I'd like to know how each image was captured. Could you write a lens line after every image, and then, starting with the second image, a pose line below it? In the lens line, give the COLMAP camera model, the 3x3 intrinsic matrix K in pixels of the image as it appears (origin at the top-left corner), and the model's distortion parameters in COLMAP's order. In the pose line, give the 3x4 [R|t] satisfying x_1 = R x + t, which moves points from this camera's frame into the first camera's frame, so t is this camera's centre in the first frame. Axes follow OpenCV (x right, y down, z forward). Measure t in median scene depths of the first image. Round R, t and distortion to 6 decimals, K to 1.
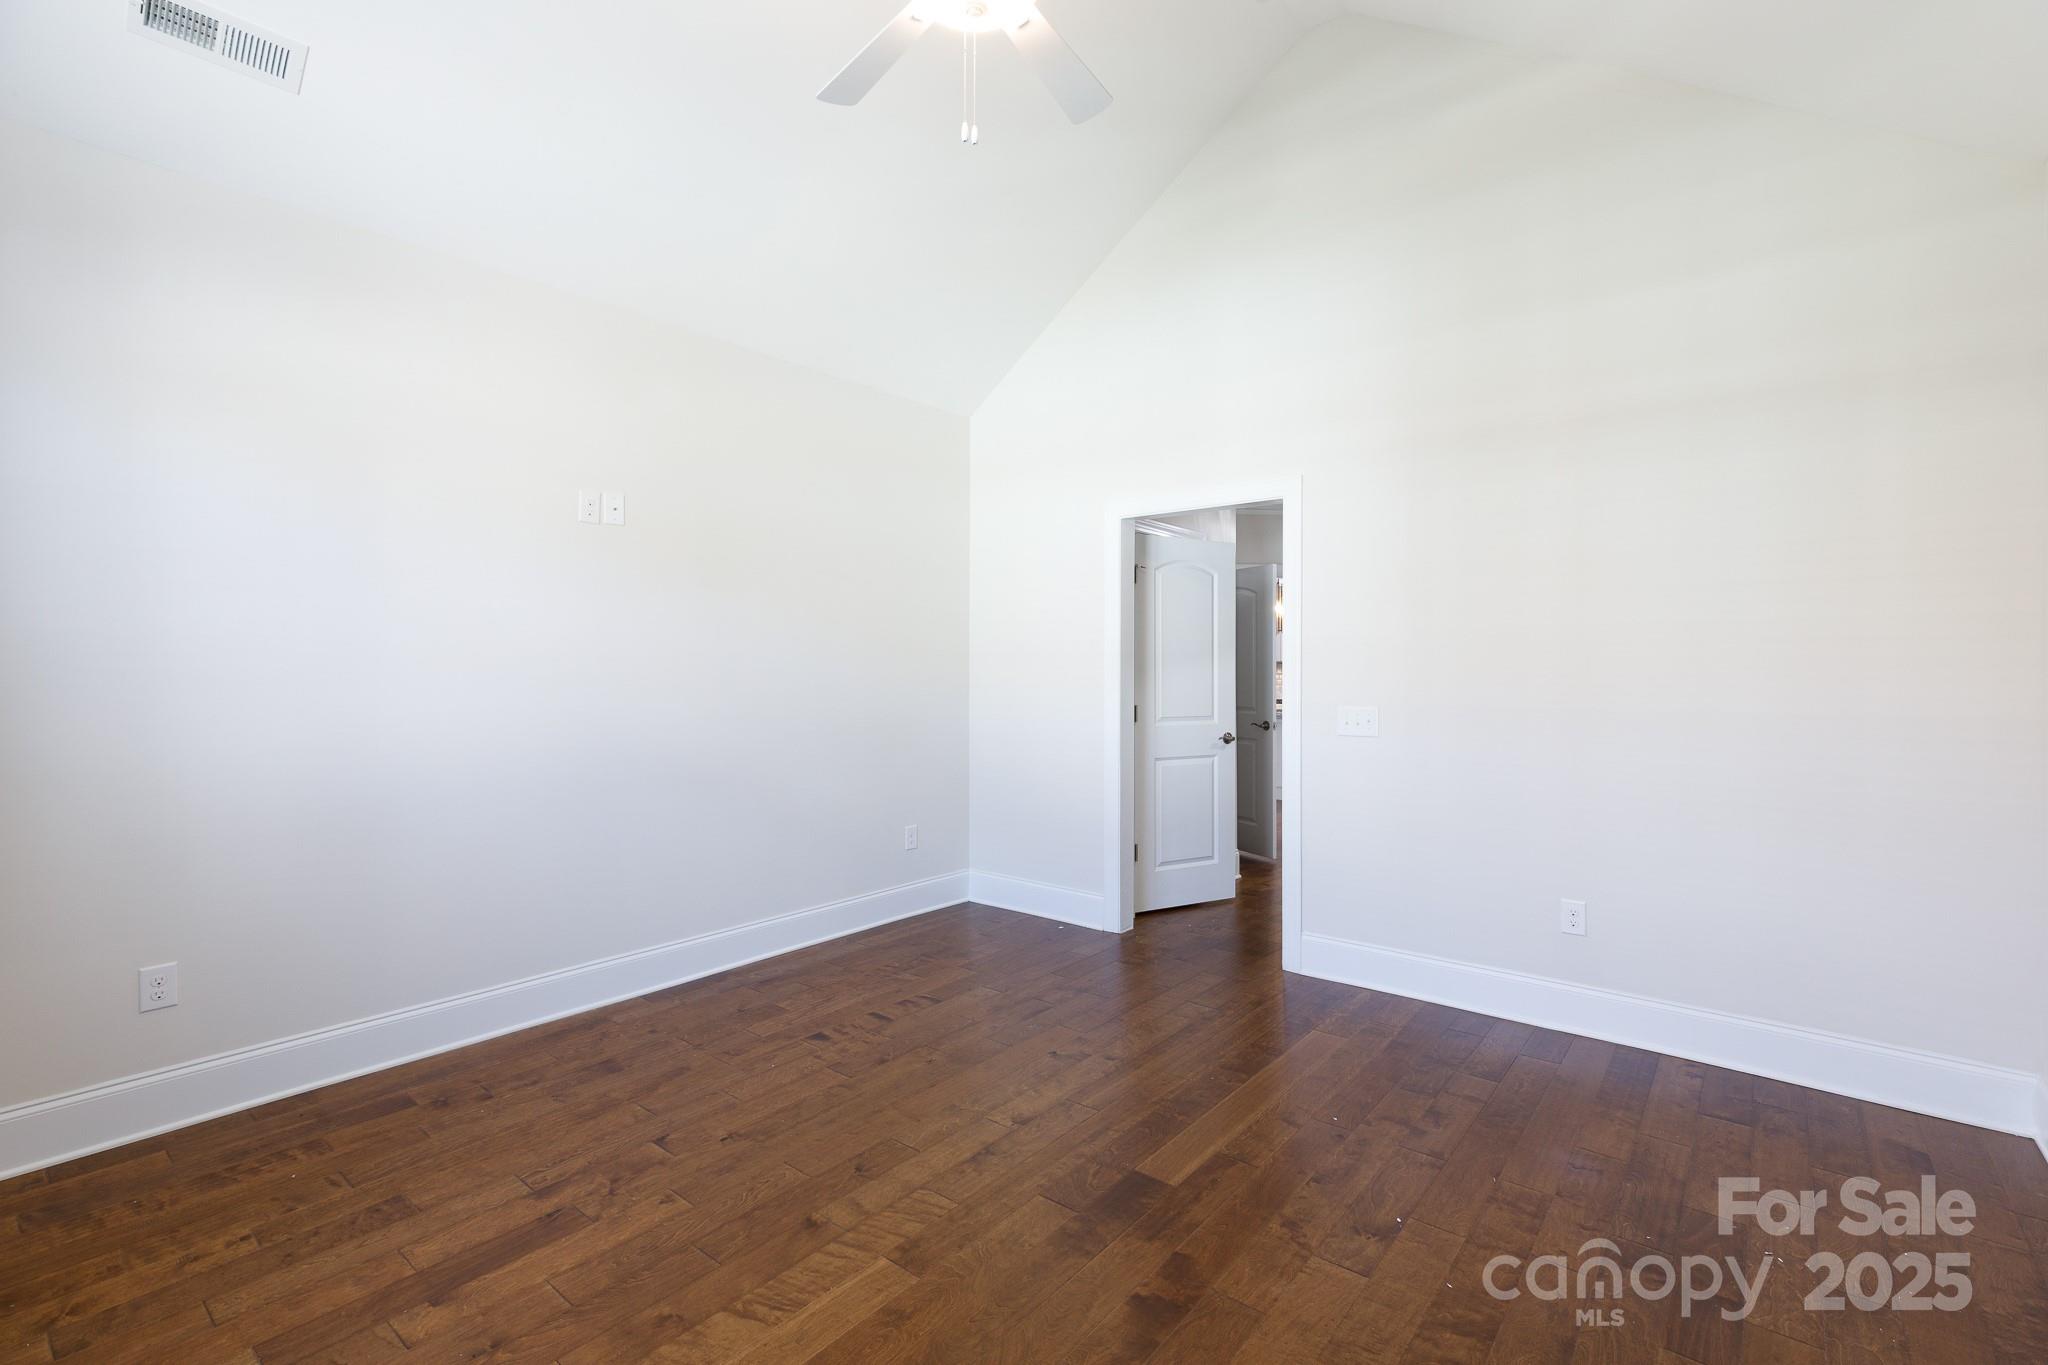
lens RADIAL K [[932.5, 0, 1032.5], [0, 932.5, 676.2], [0, 0, 1]] dist [0.009071, -0.000407]
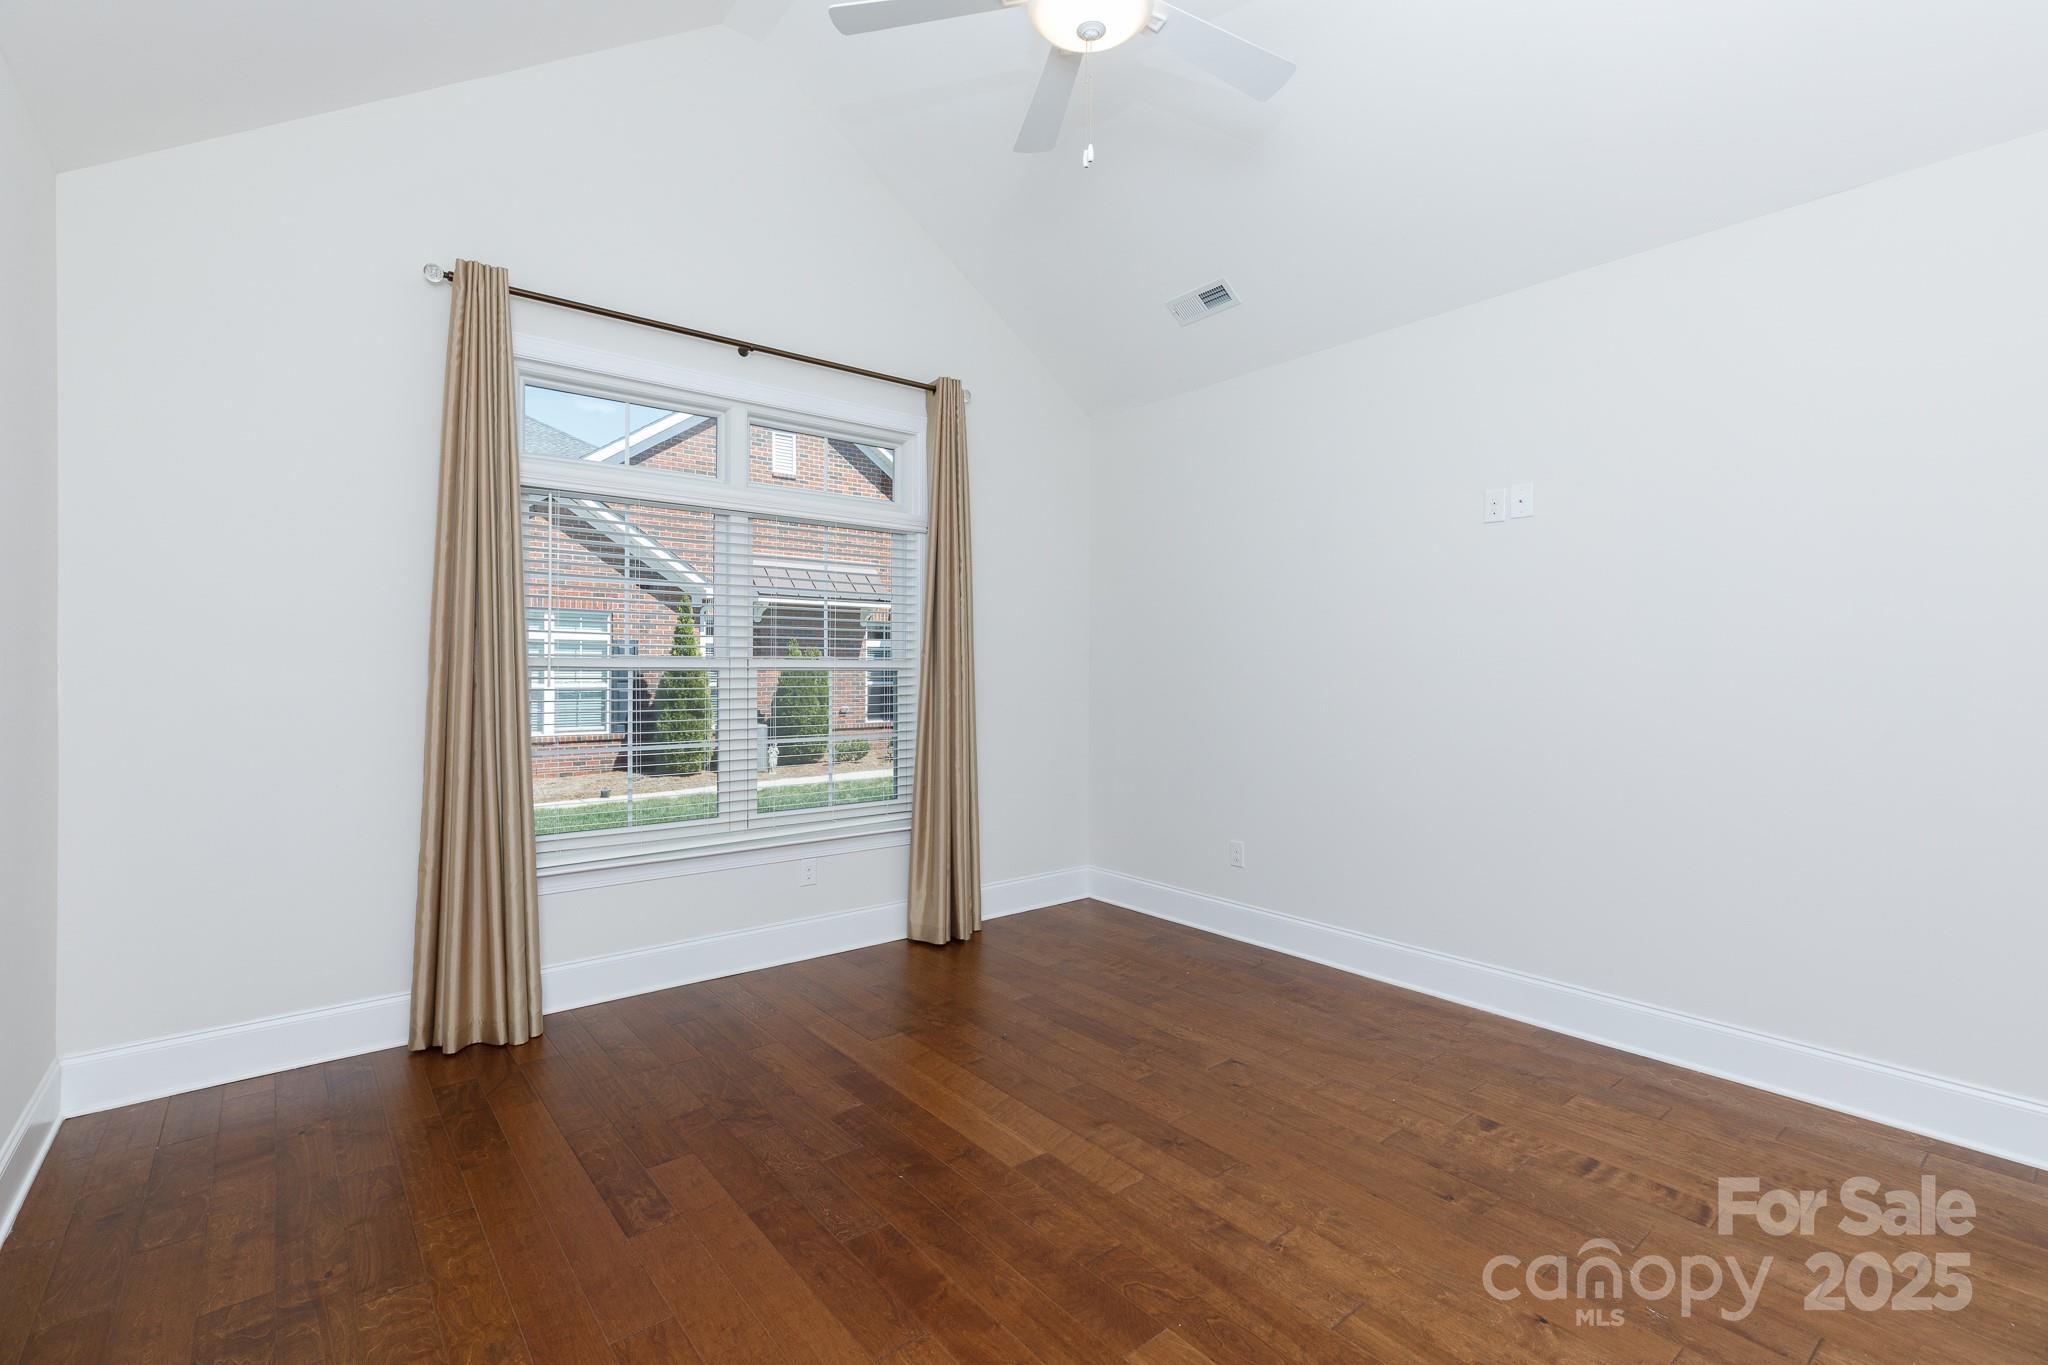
lens RADIAL K [[932.5, 0, 1032.9], [0, 932.5, 679.5], [0, 0, 1]] dist [0.009071, -0.000407]
pose [[-0.226216, 0.009108, -0.974035, 0.773742], [-0.004035, 0.999939, 0.010287, -0.011940], [0.974069, 0.006257, -0.226165, 0.936455]]
